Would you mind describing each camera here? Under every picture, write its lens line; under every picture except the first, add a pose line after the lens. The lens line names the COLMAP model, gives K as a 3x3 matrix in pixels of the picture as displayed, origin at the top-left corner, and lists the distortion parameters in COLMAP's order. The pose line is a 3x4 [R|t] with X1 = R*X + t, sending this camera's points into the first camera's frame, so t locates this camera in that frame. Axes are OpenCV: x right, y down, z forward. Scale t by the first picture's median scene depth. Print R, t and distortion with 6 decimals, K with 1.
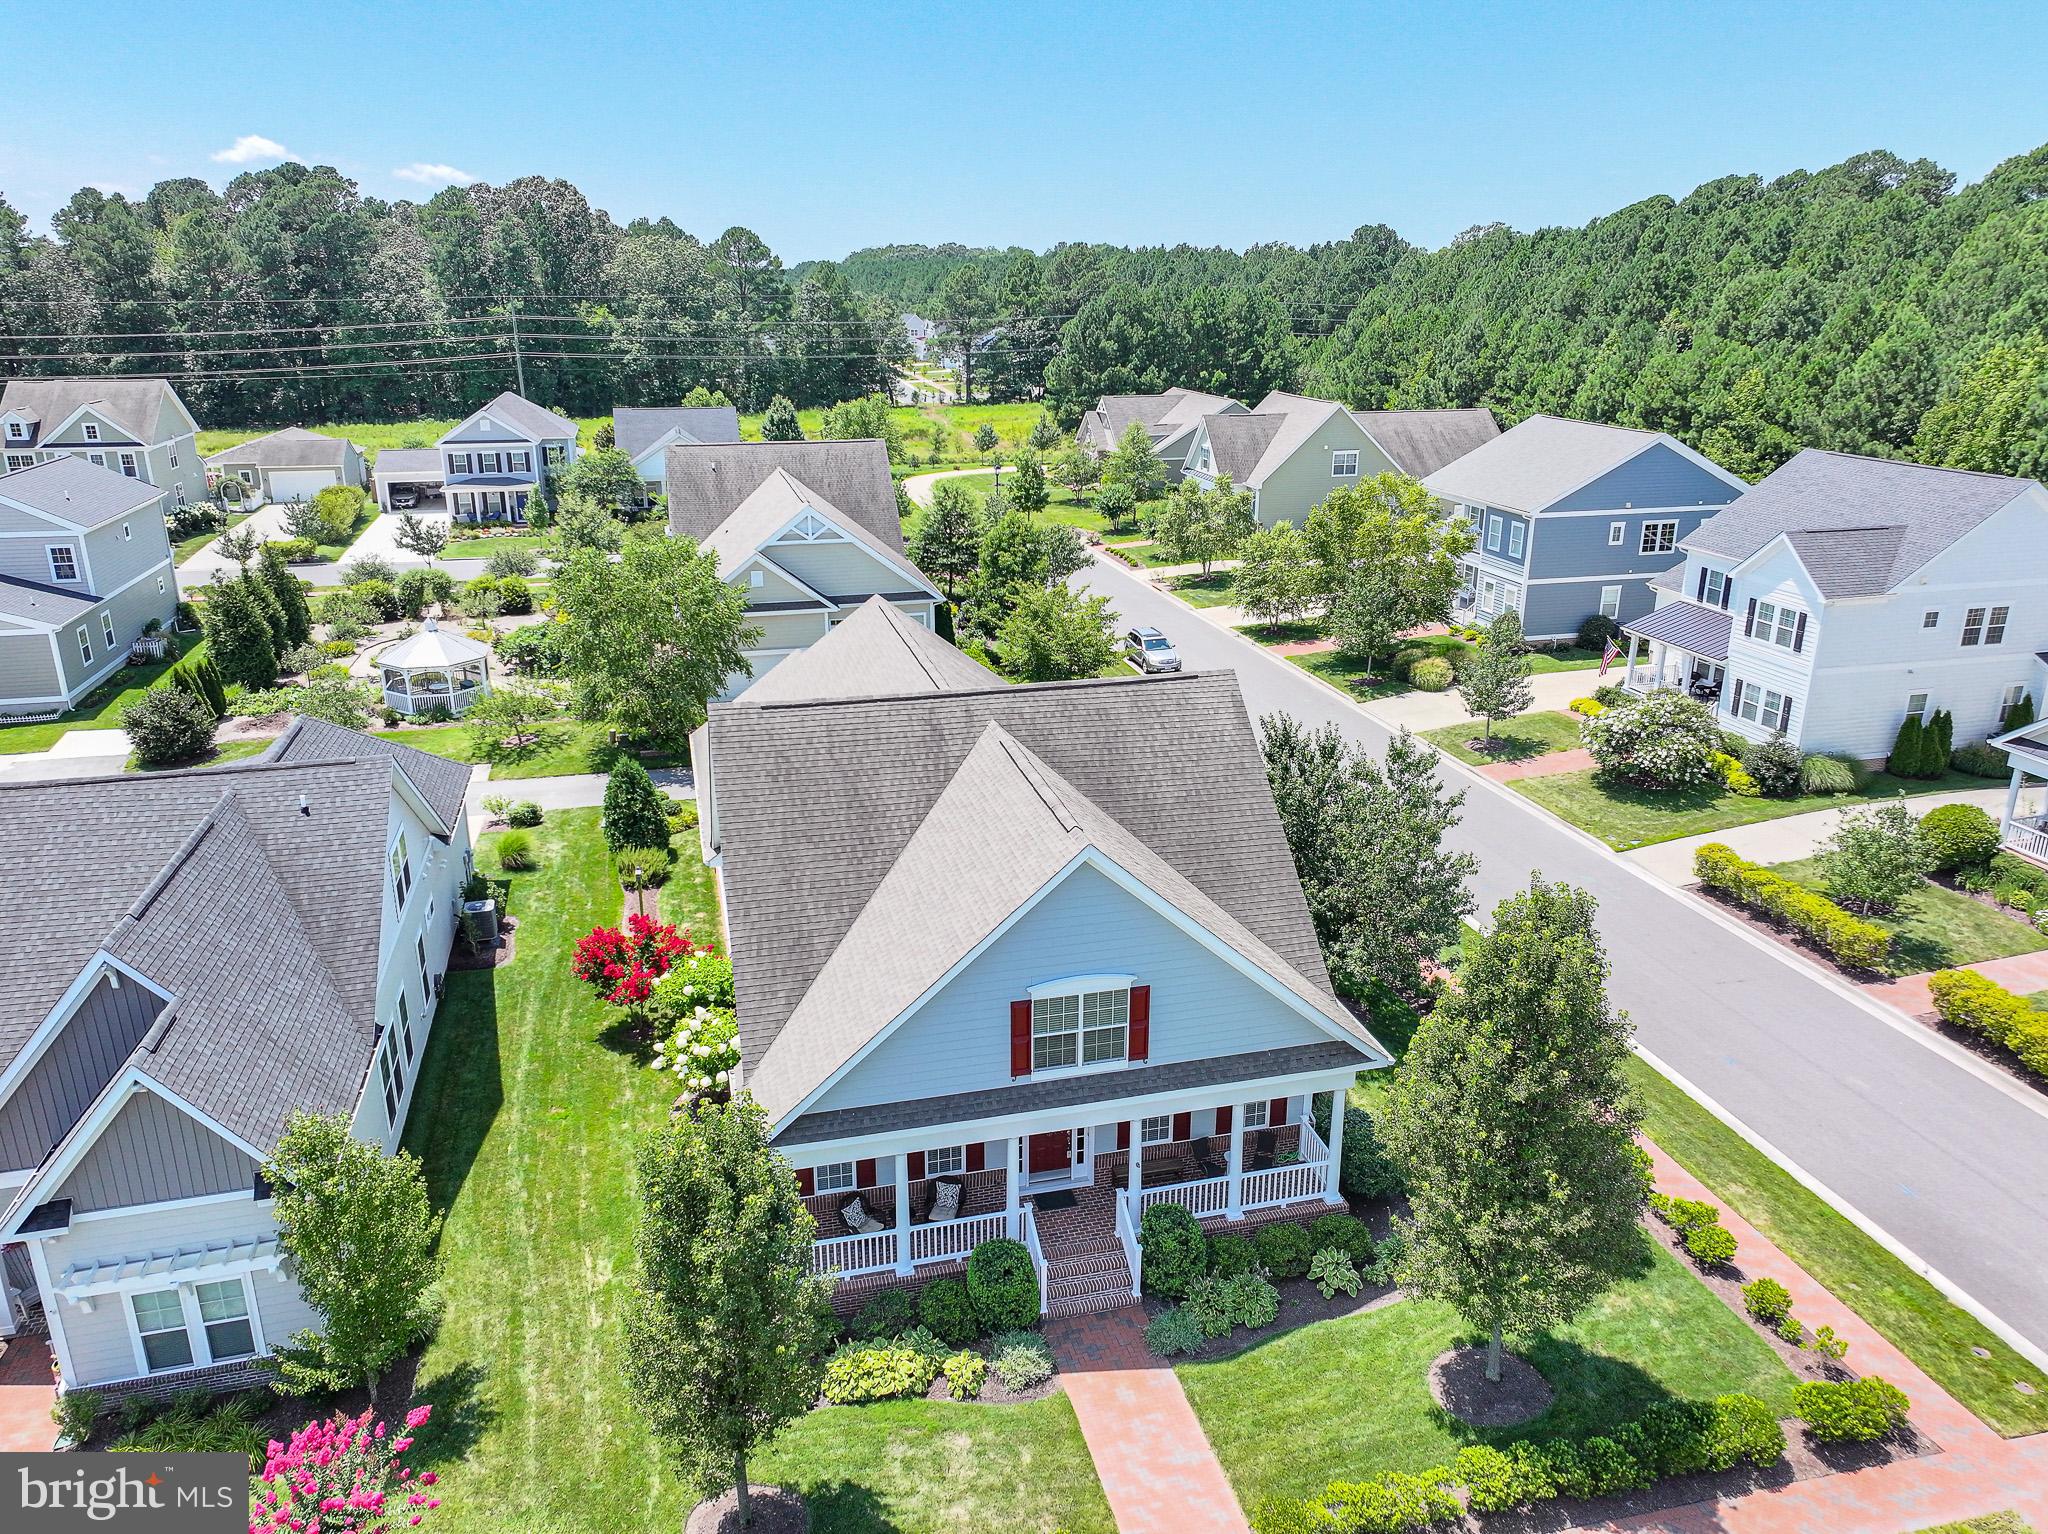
lens RADIAL K [[1433.3, 0, 1032.3], [0, 1433.3, 756.1], [0, 0, 1]] dist [-0.005462, 0.021326]
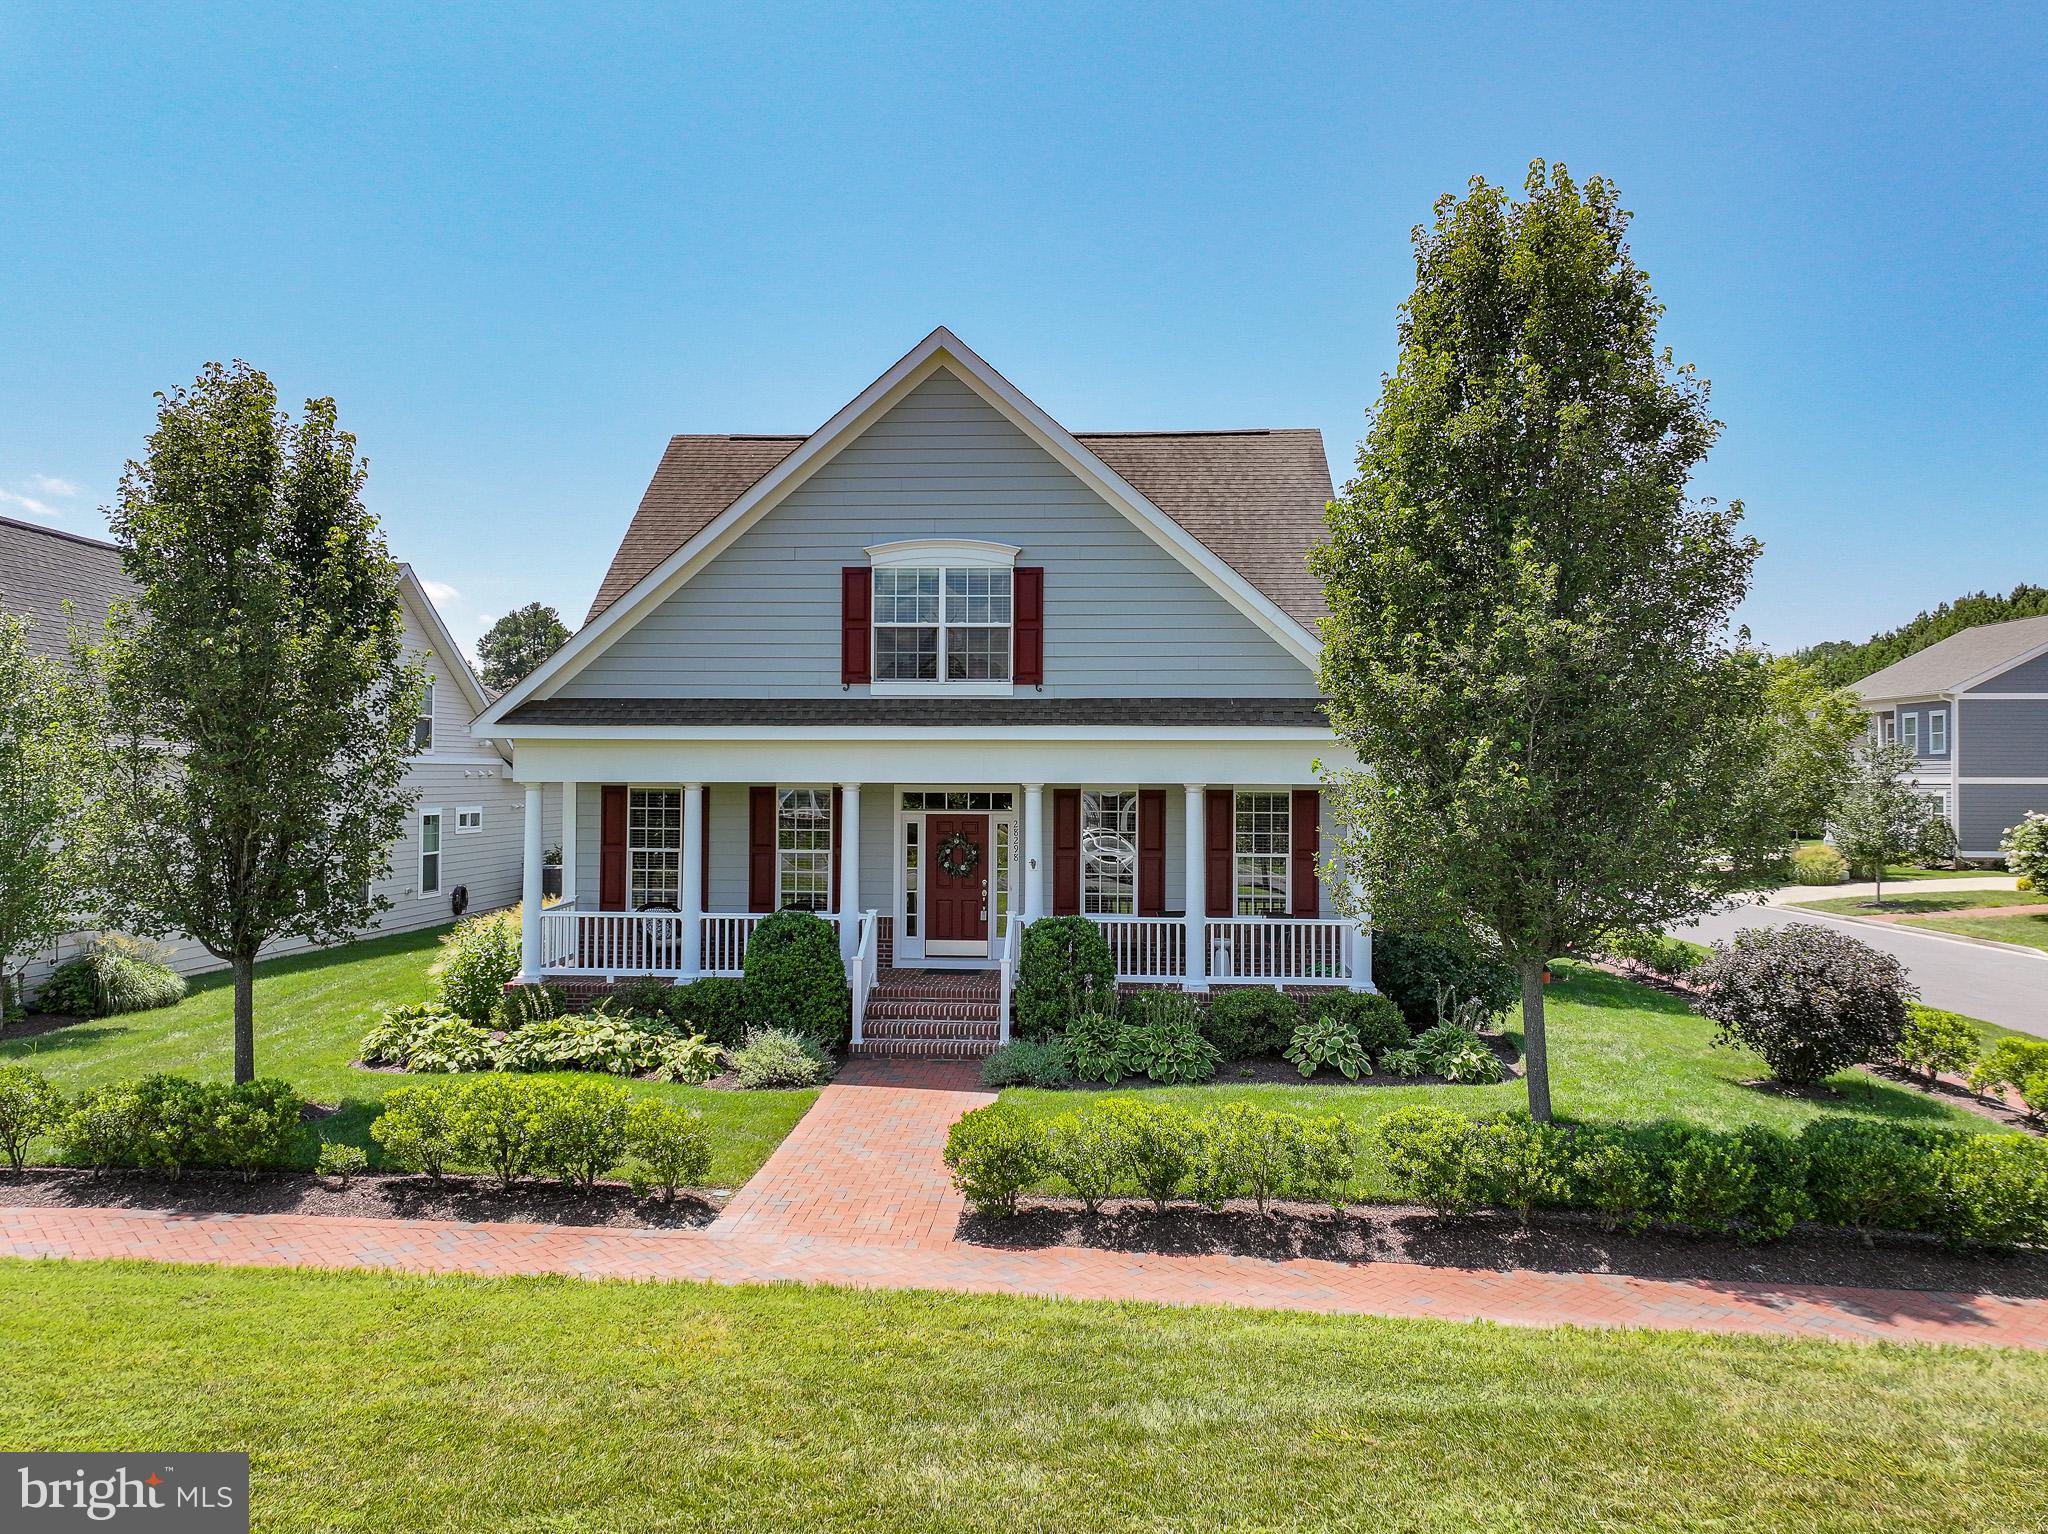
lens RADIAL K [[1433.3, 0, 1028.3], [0, 1433.3, 765.3], [0, 0, 1]] dist [-0.005462, 0.021326]
pose [[0.951074, -0.001143, -0.308962, 0.284530], [-0.099567, 0.945510, -0.309995, 0.457685], [0.292481, 0.325591, 0.899136, 0.379822]]
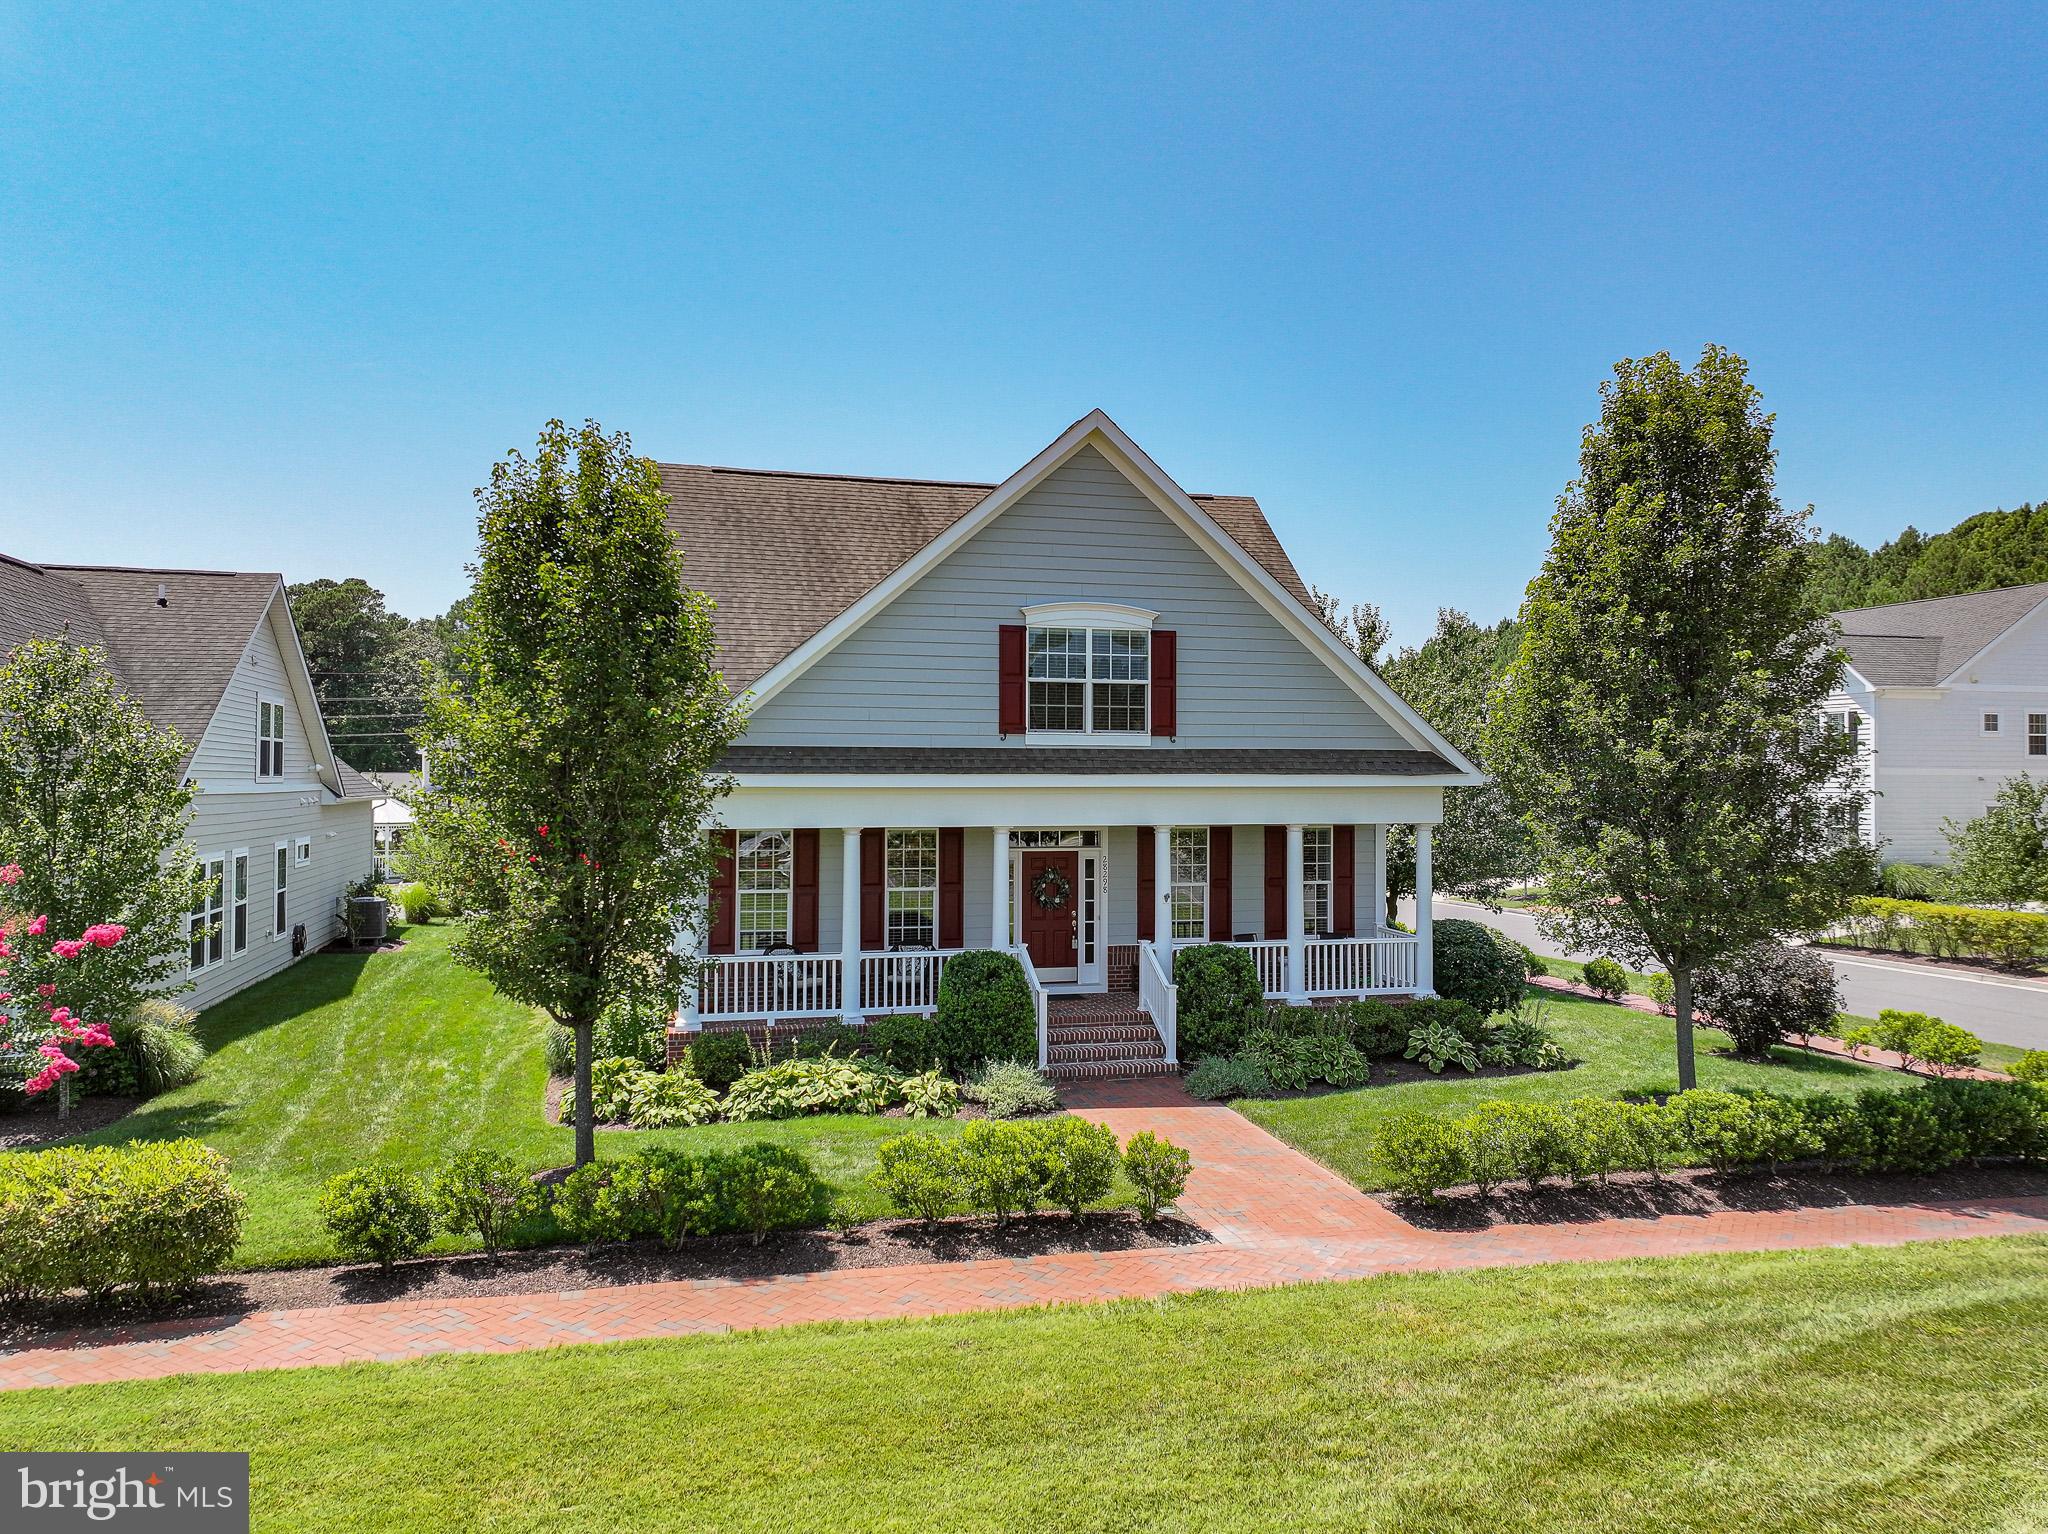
lens RADIAL K [[1433.3, 0, 1028.5], [0, 1433.3, 767.7], [0, 0, 1]] dist [-0.005462, 0.021326]
pose [[0.999983, 0.000314, 0.005747, -0.003434], [0.001564, 0.946145, -0.323740, 0.470588], [-0.005539, 0.323743, 0.946129, 0.269649]]
